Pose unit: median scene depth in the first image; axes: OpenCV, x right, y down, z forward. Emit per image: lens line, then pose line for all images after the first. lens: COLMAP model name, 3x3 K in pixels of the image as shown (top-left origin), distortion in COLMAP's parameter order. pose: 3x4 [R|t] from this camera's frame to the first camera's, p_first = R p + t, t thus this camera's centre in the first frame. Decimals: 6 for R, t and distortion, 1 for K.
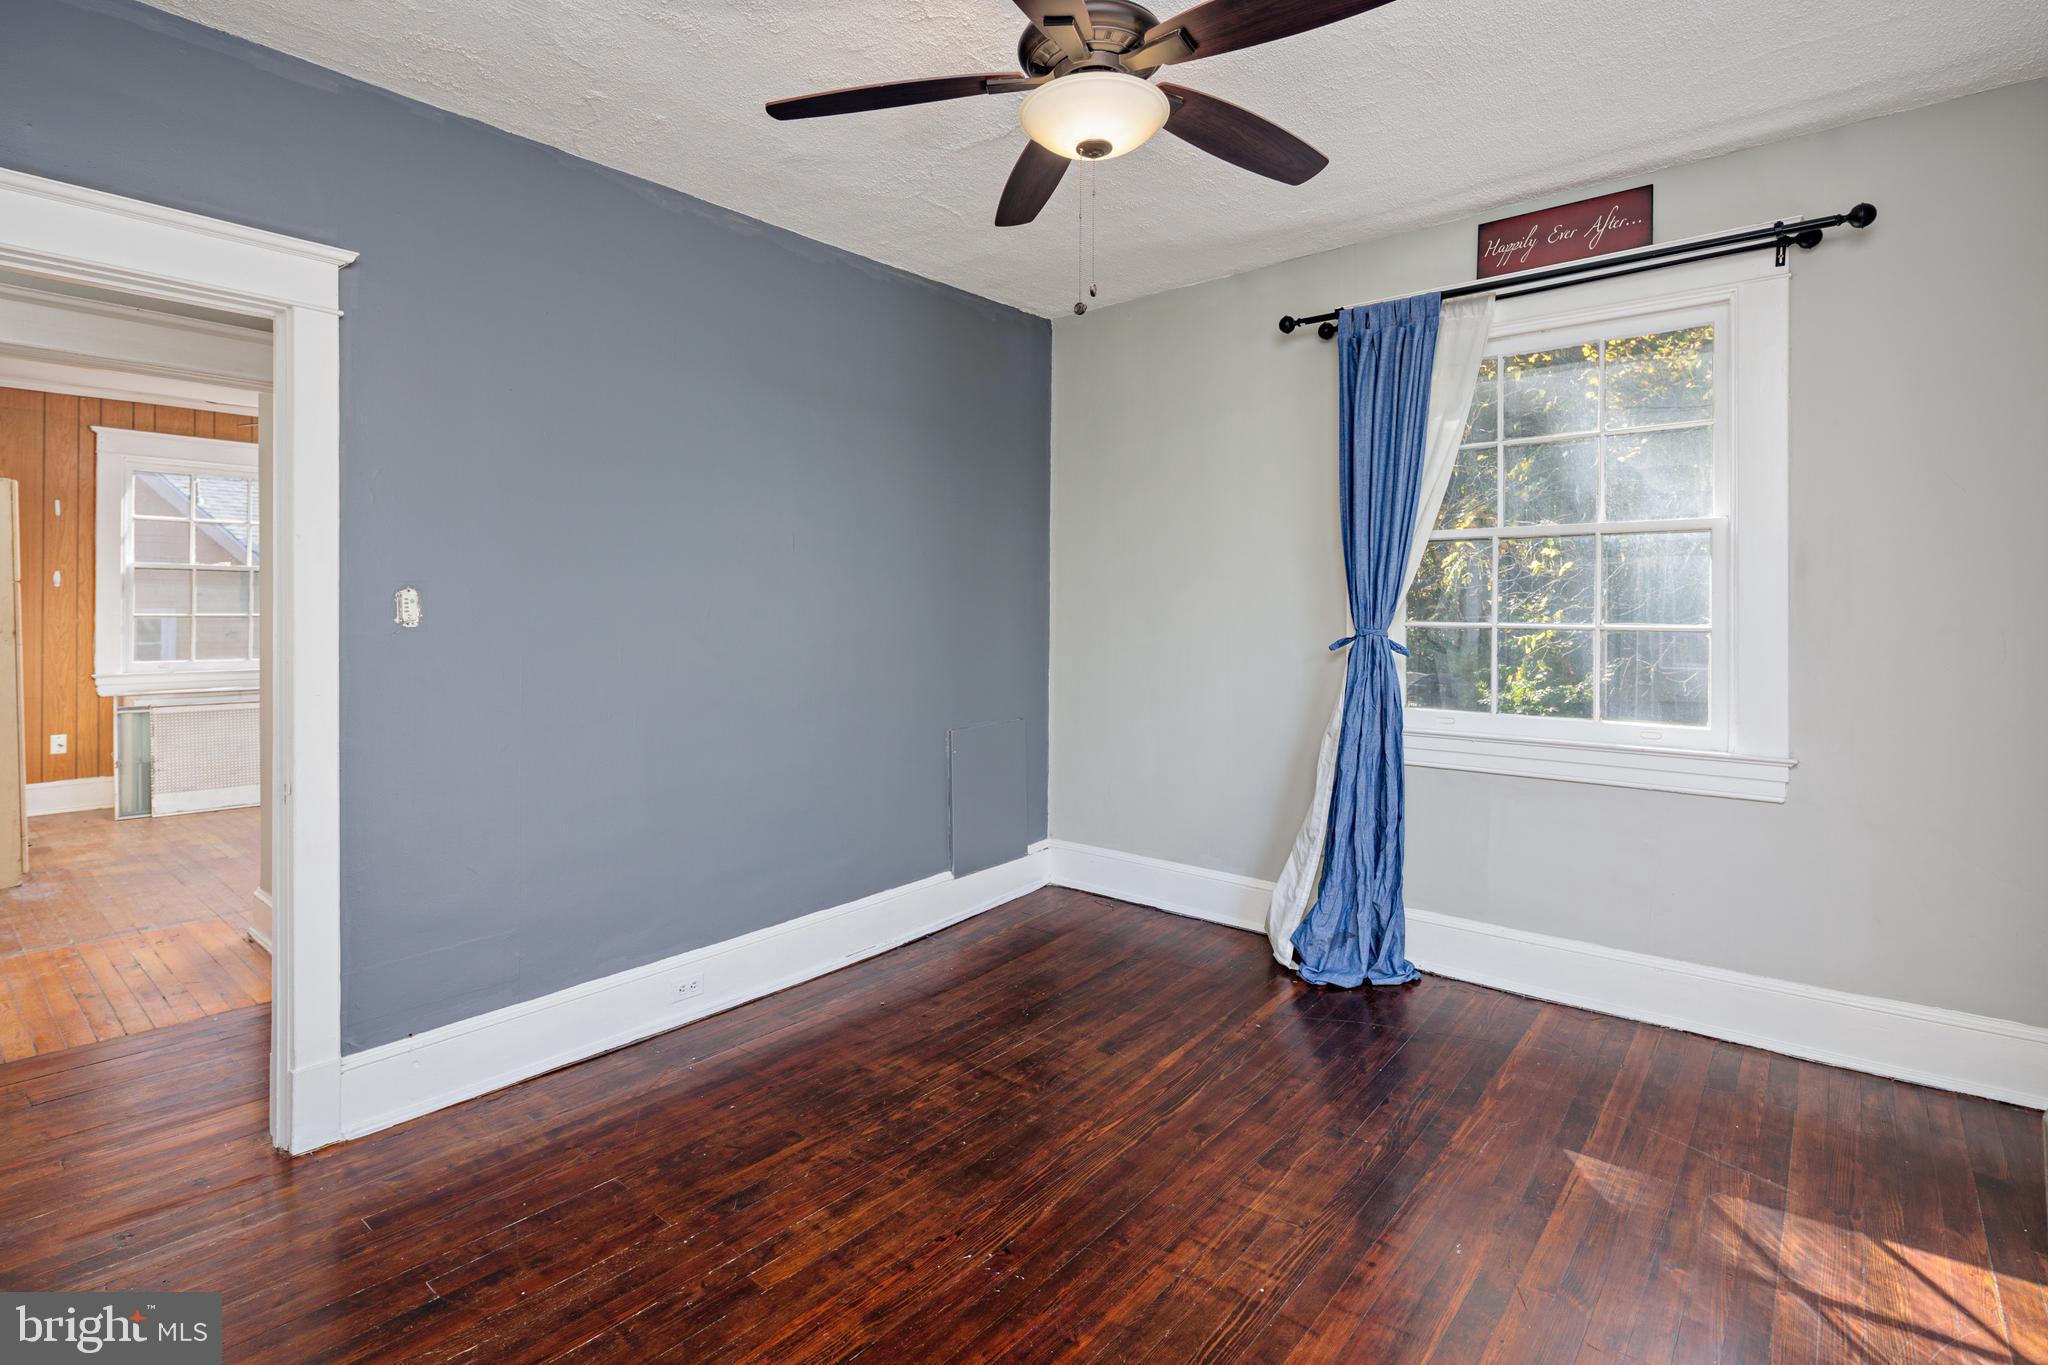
lens RADIAL K [[990.5, 0, 1018.2], [0, 990.5, 598.6], [0, 0, 1]] dist [-0.004345, -0.000619]
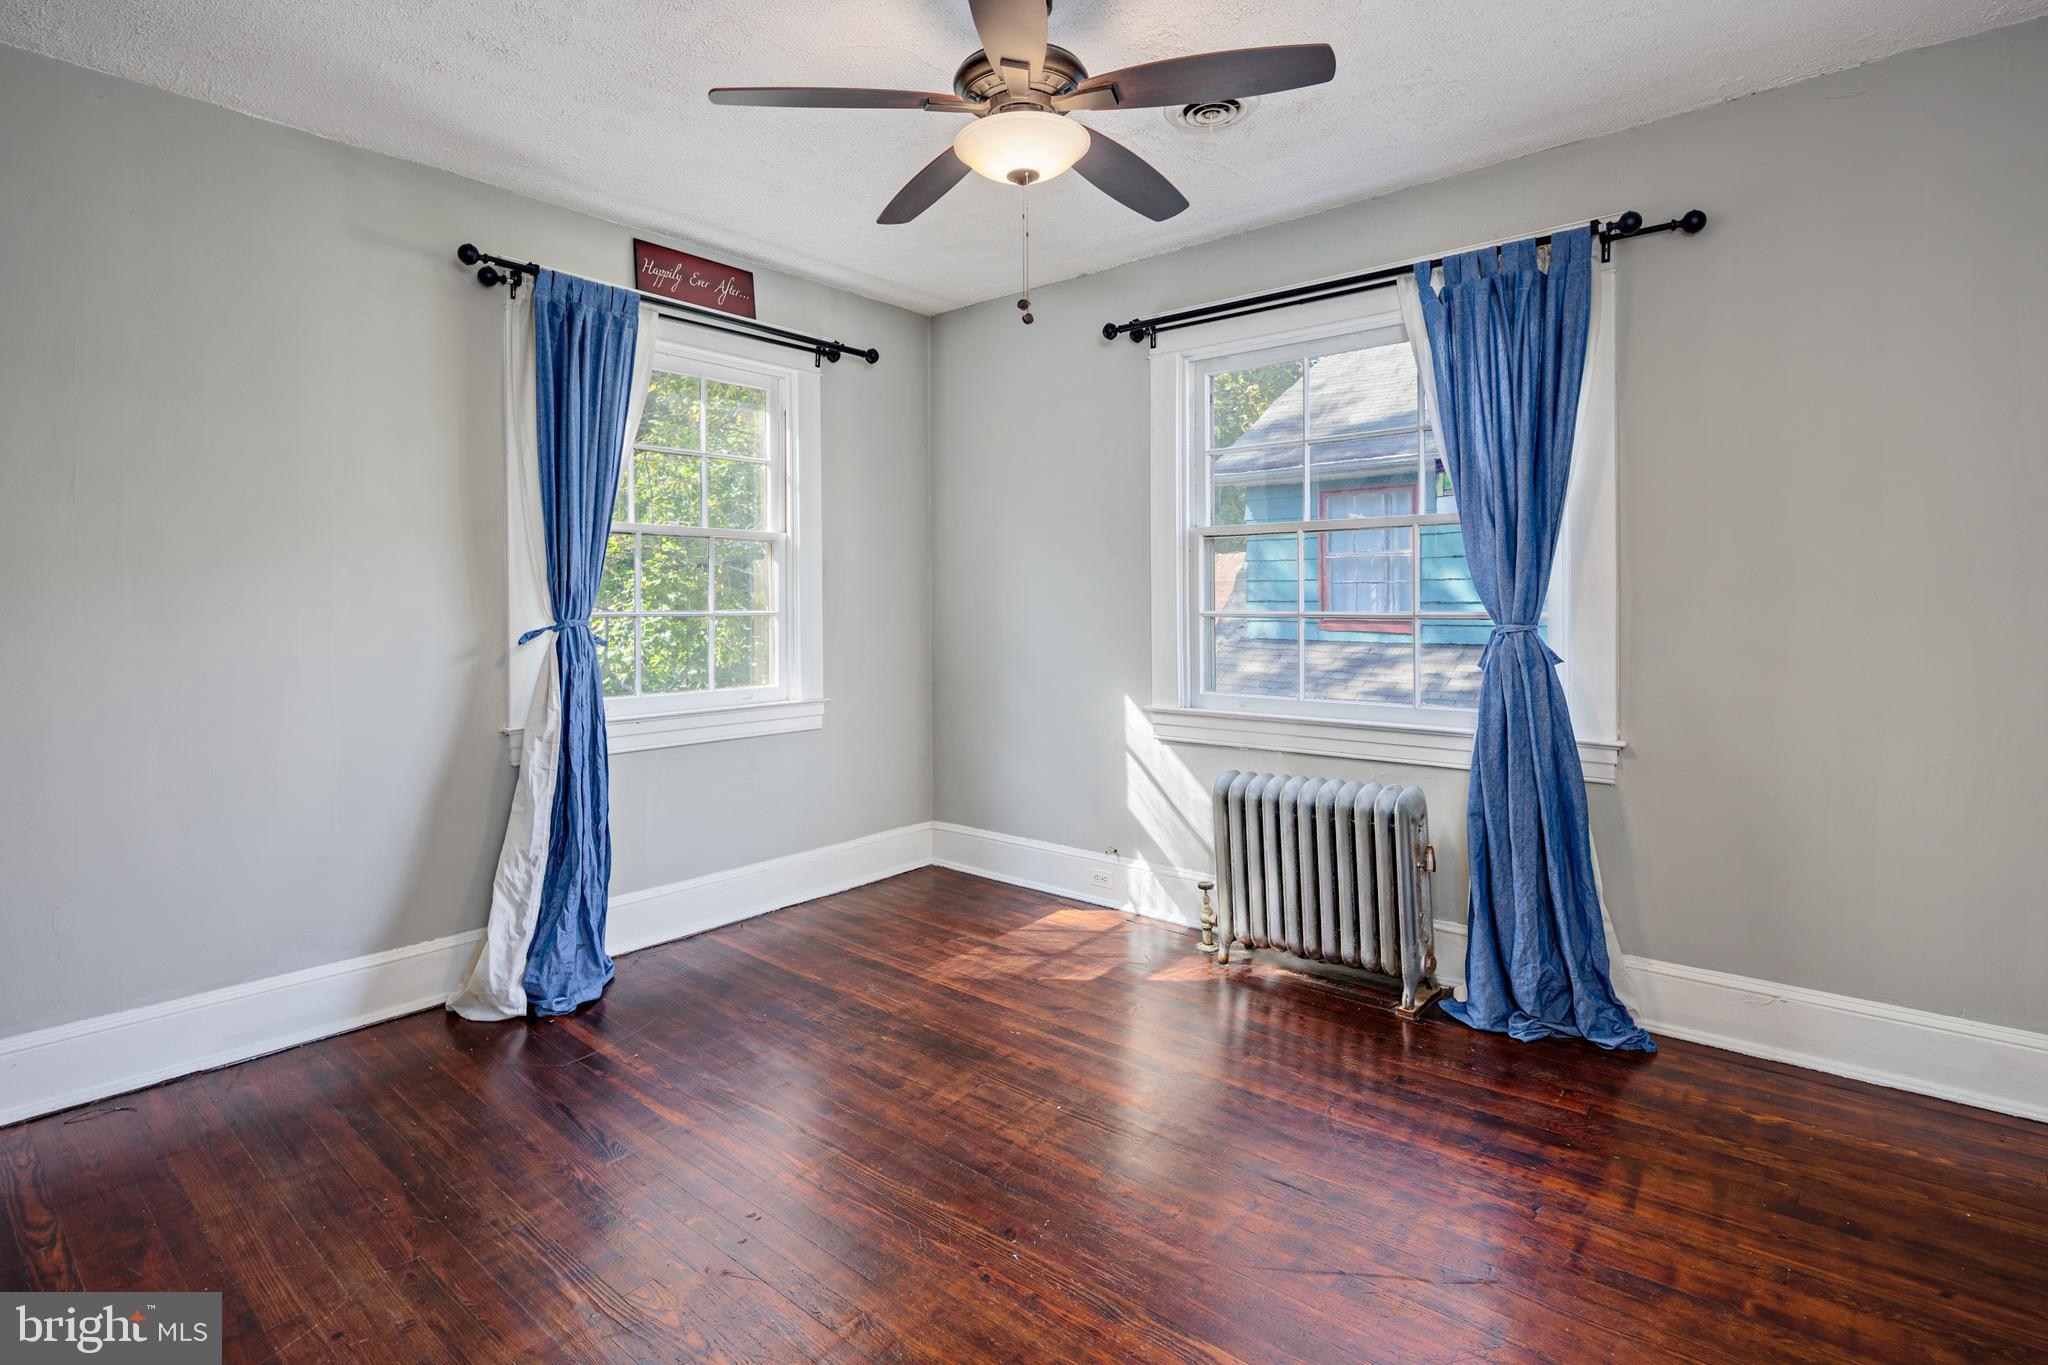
lens RADIAL K [[990.5, 0, 1018.2], [0, 990.5, 598.6], [0, 0, 1]] dist [-0.004345, -0.000619]
pose [[0.005745, 0.002831, 0.999979, -1.052482], [-0.004986, 0.999984, -0.002802, 0.020139], [-0.999971, -0.004970, 0.005759, 1.019531]]
